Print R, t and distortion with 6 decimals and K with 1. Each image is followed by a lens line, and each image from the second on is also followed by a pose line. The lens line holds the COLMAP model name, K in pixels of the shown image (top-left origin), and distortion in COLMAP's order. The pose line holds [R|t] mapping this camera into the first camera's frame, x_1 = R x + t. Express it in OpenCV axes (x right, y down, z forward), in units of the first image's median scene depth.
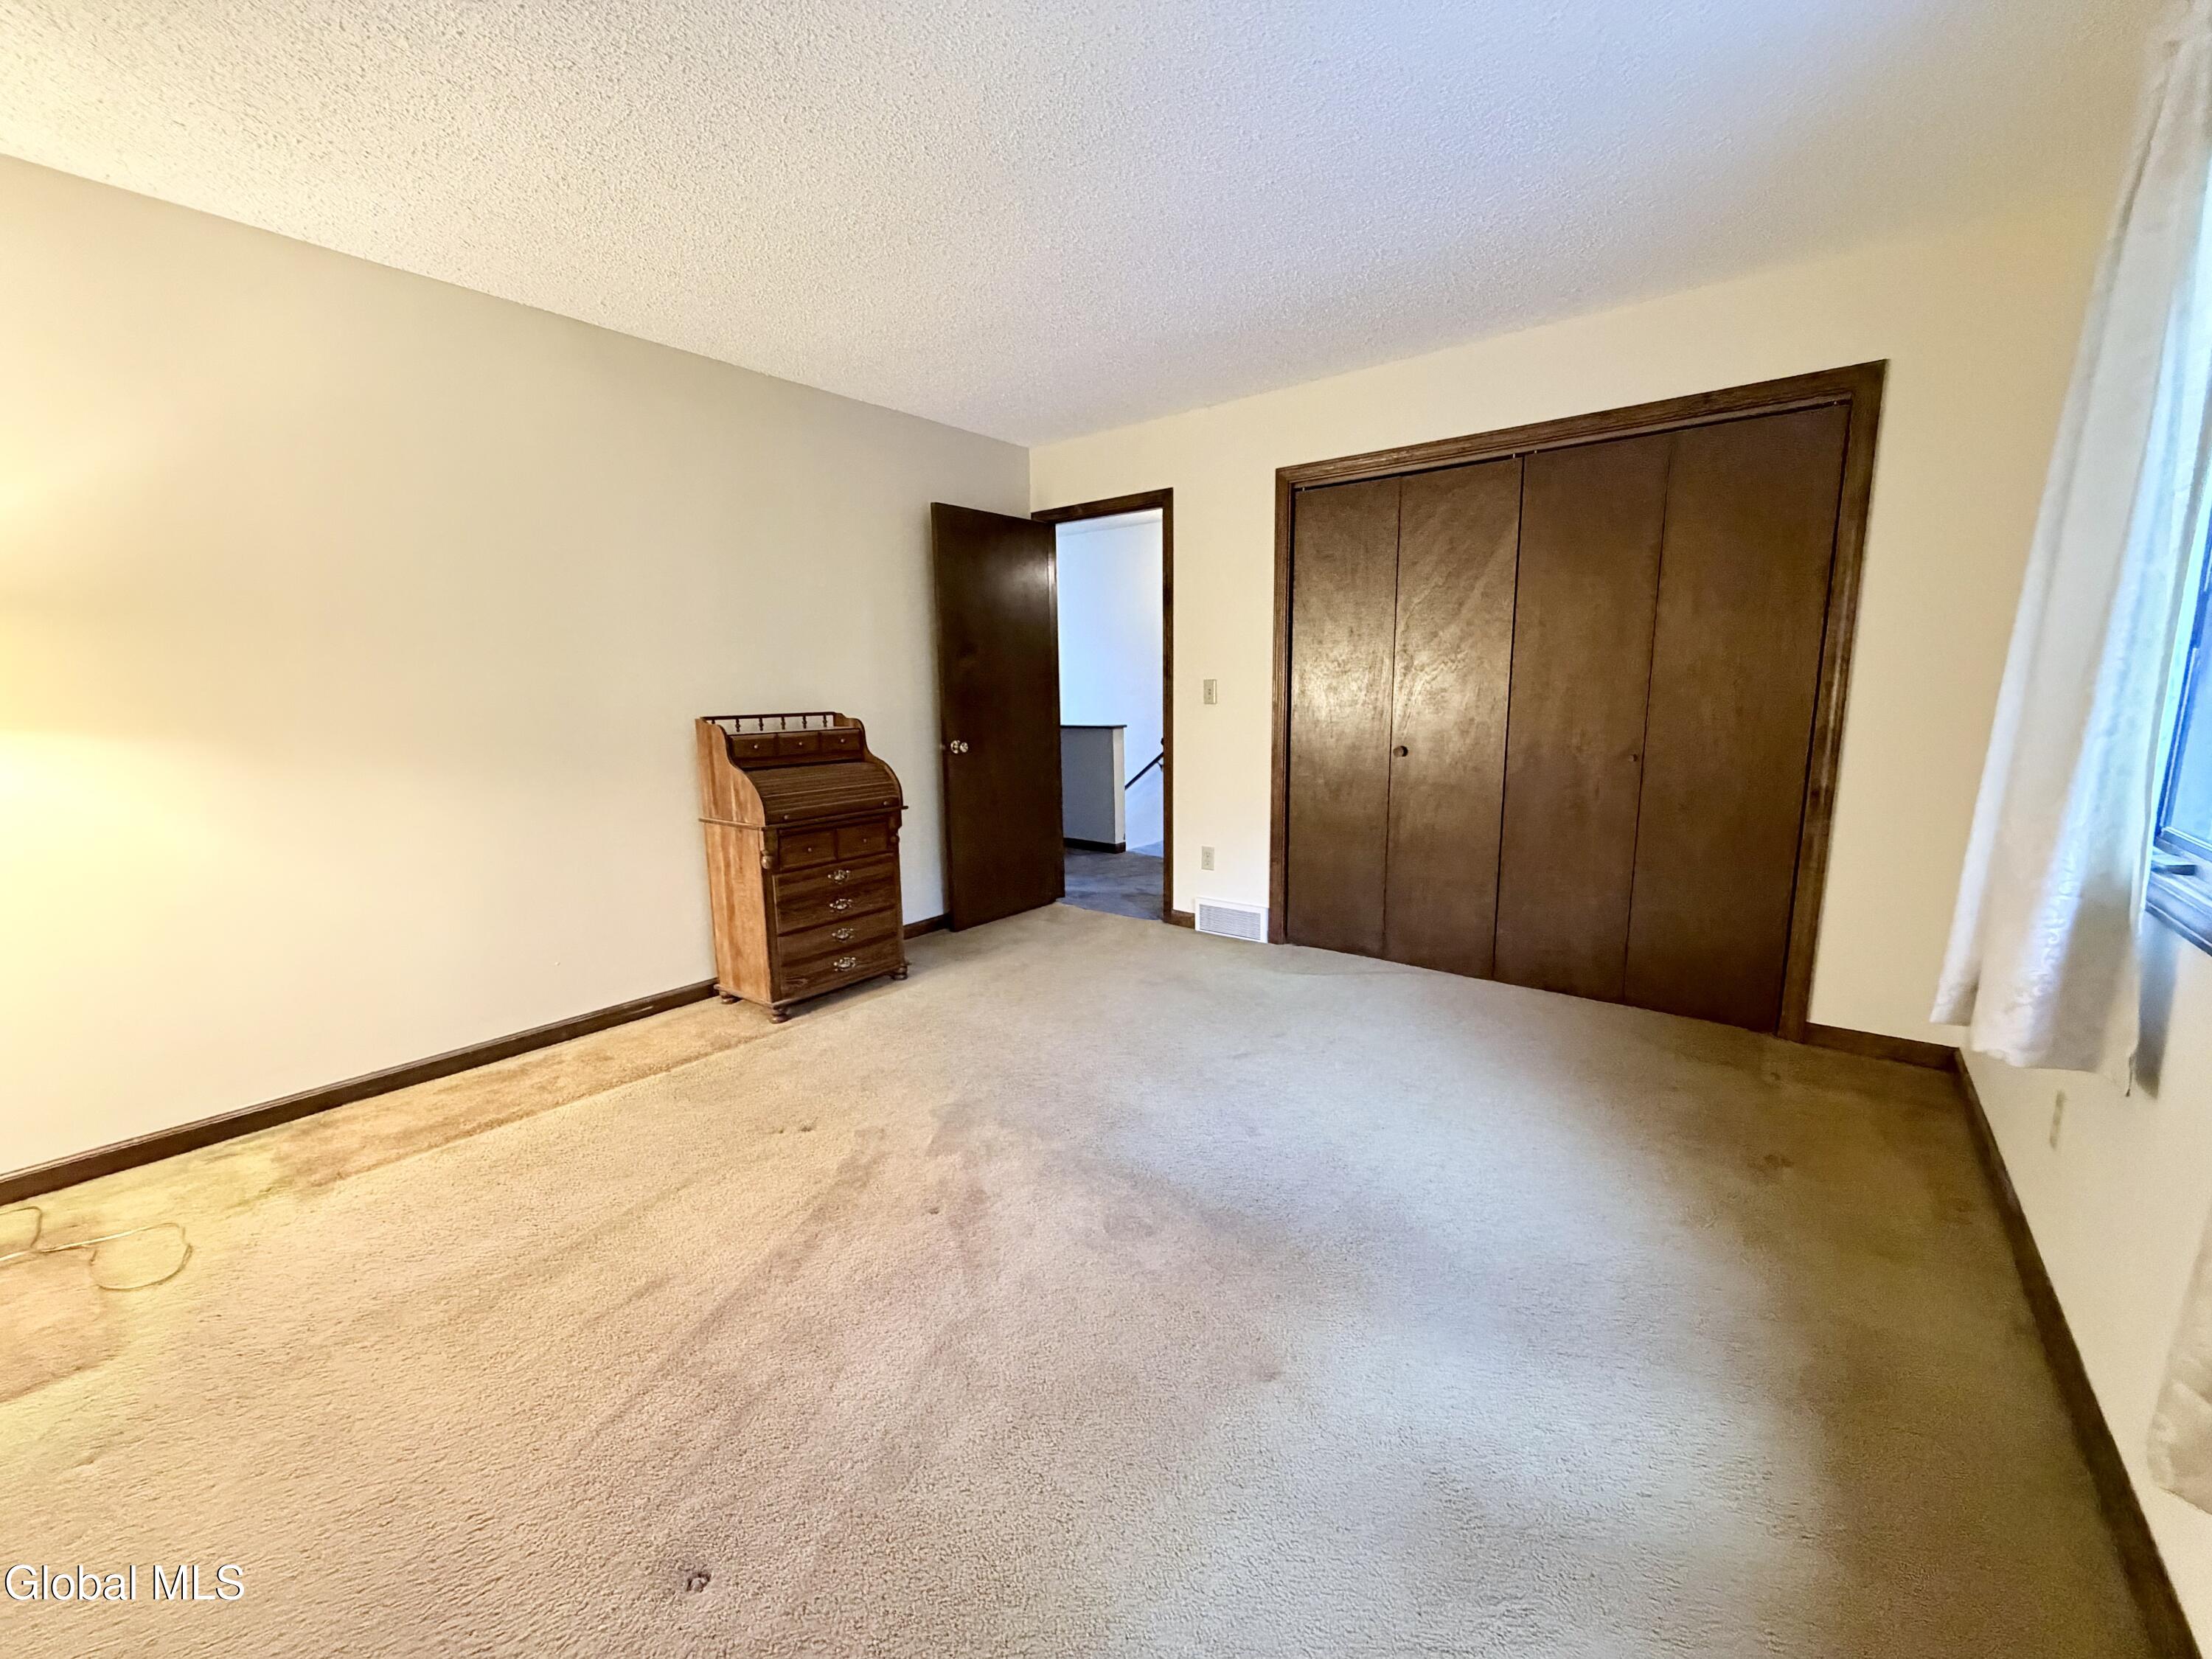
lens RADIAL K [[883.5, 0, 1103.9], [0, 883.5, 832.9], [0, 0, 1]] dist [-0.001995, -0.000066]
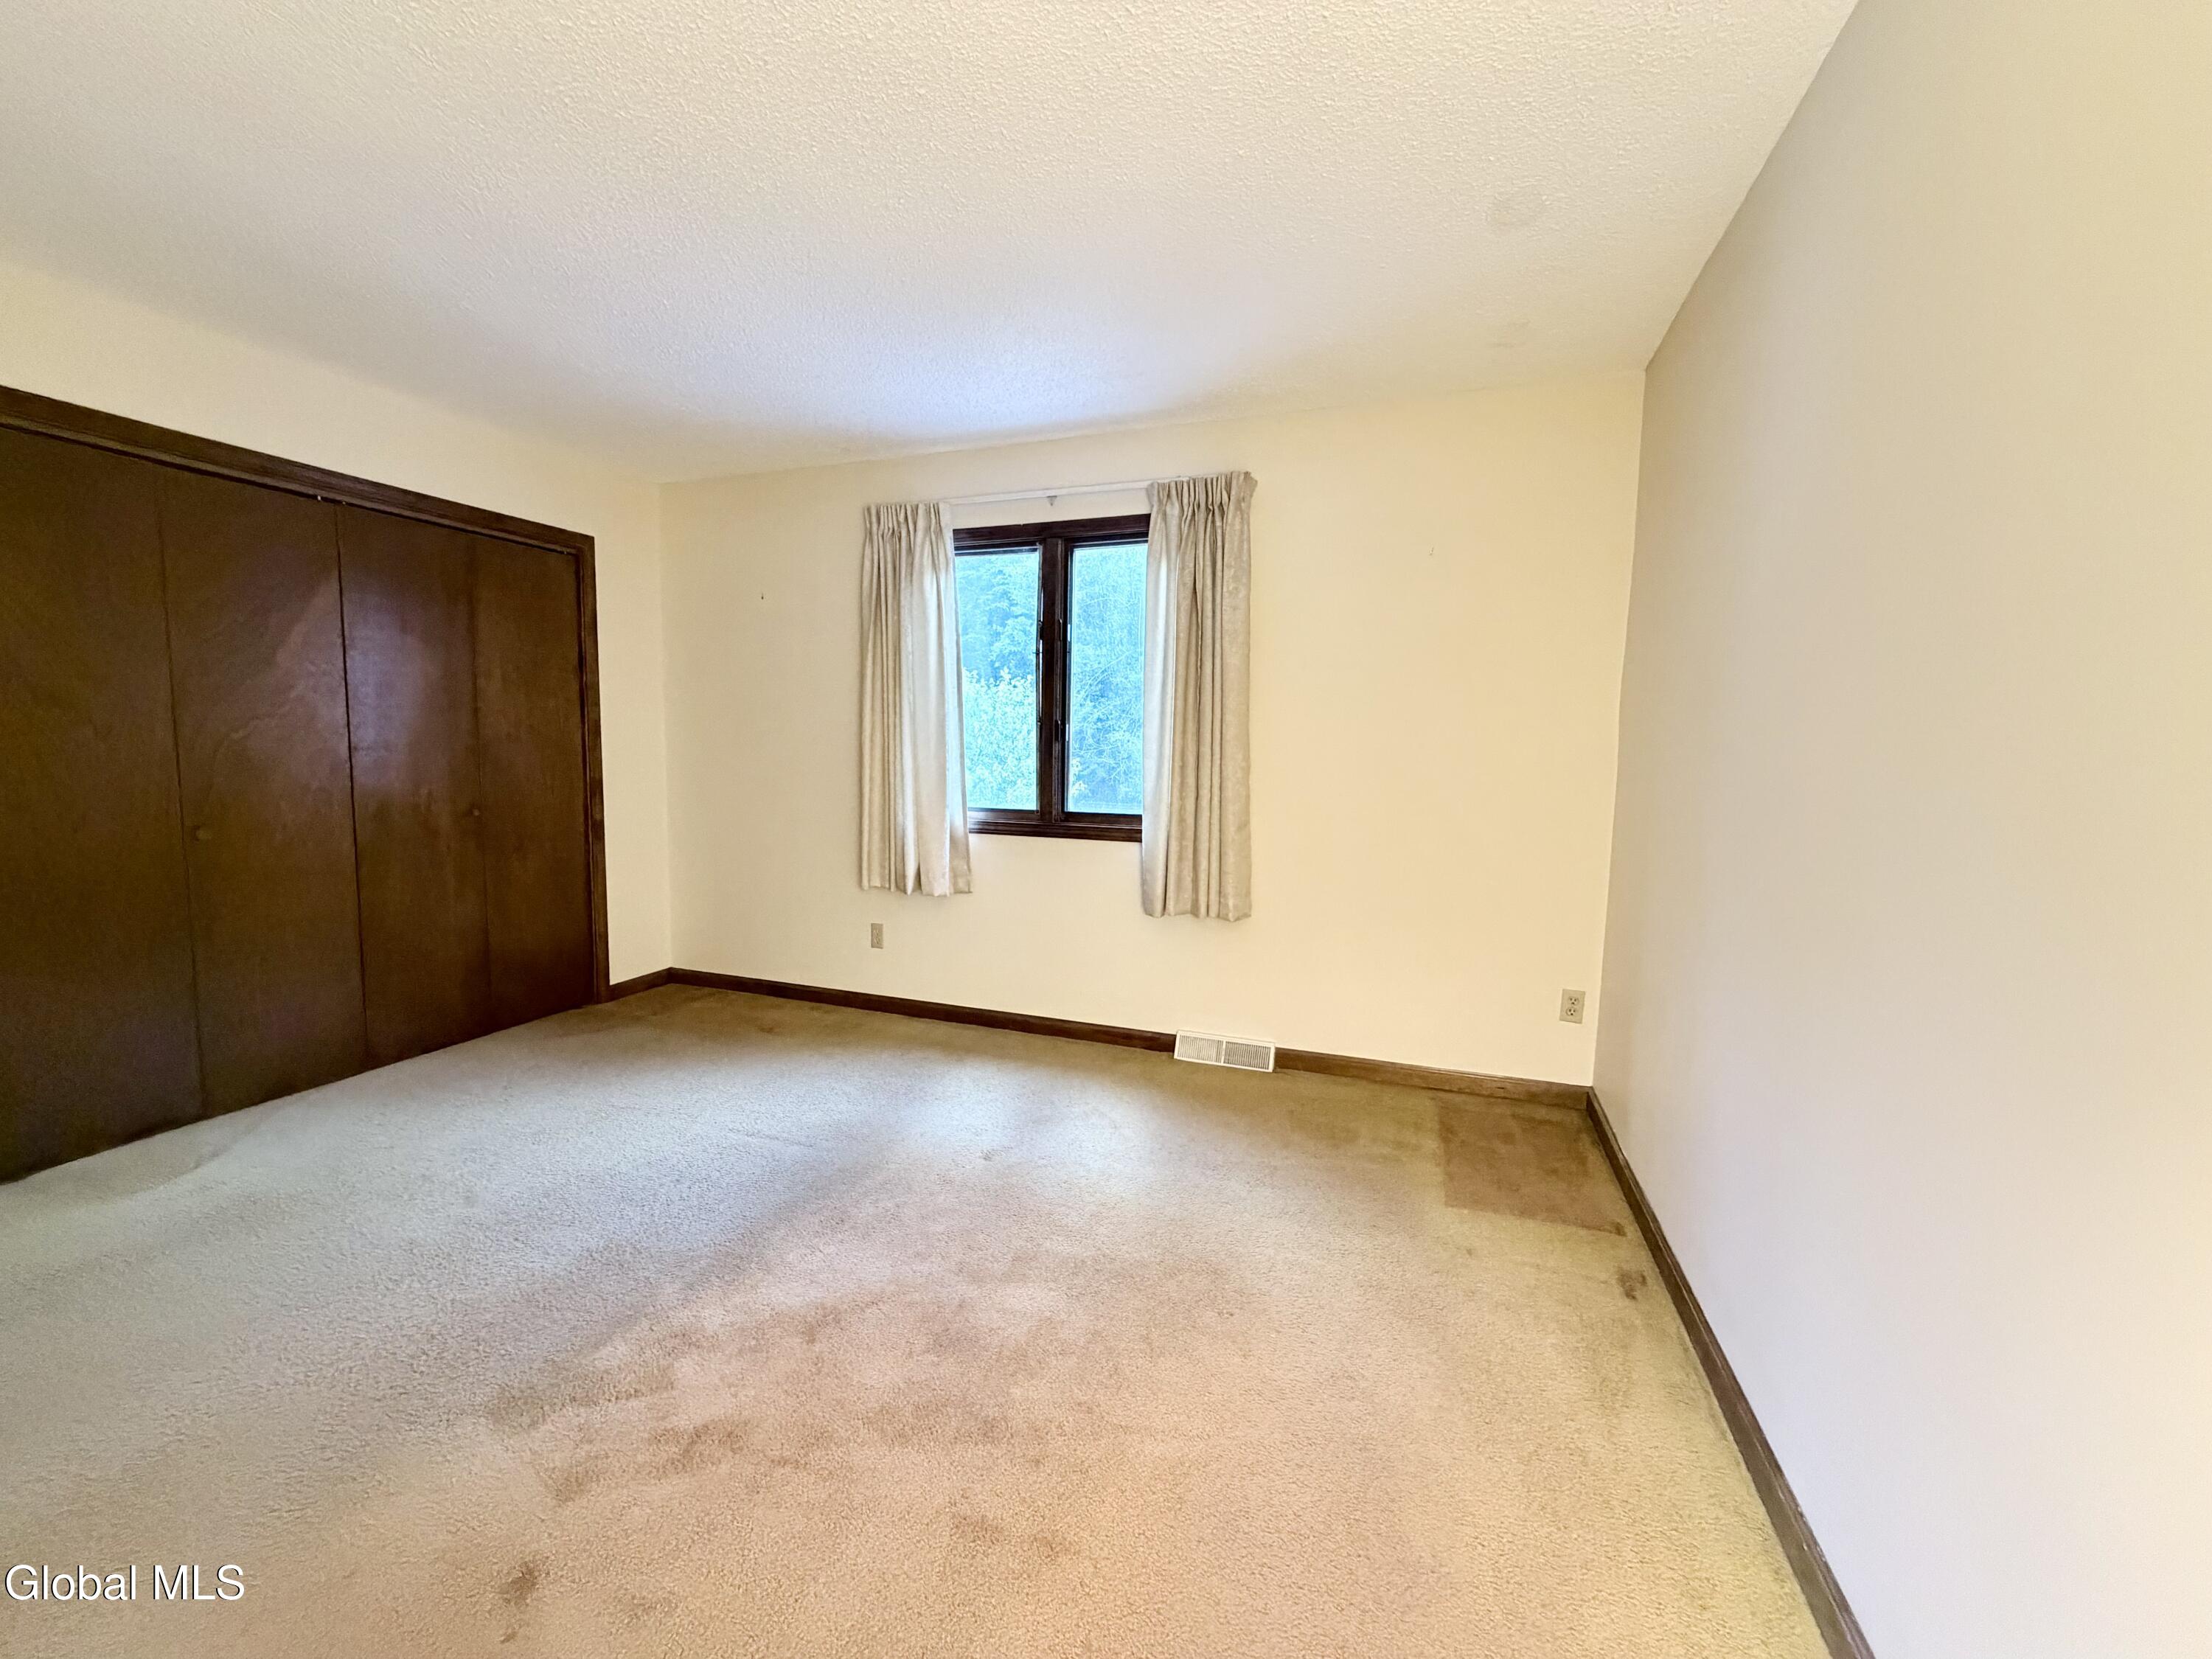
lens RADIAL K [[883.5, 0, 1097.2], [0, 883.5, 828.6], [0, 0, 1]] dist [-0.001995, -0.000066]
pose [[-0.312626, -0.080061, 0.946496, -0.788153], [0.152048, 0.979375, 0.133063, -0.103163], [-0.937628, 0.185512, -0.294006, 0.663836]]
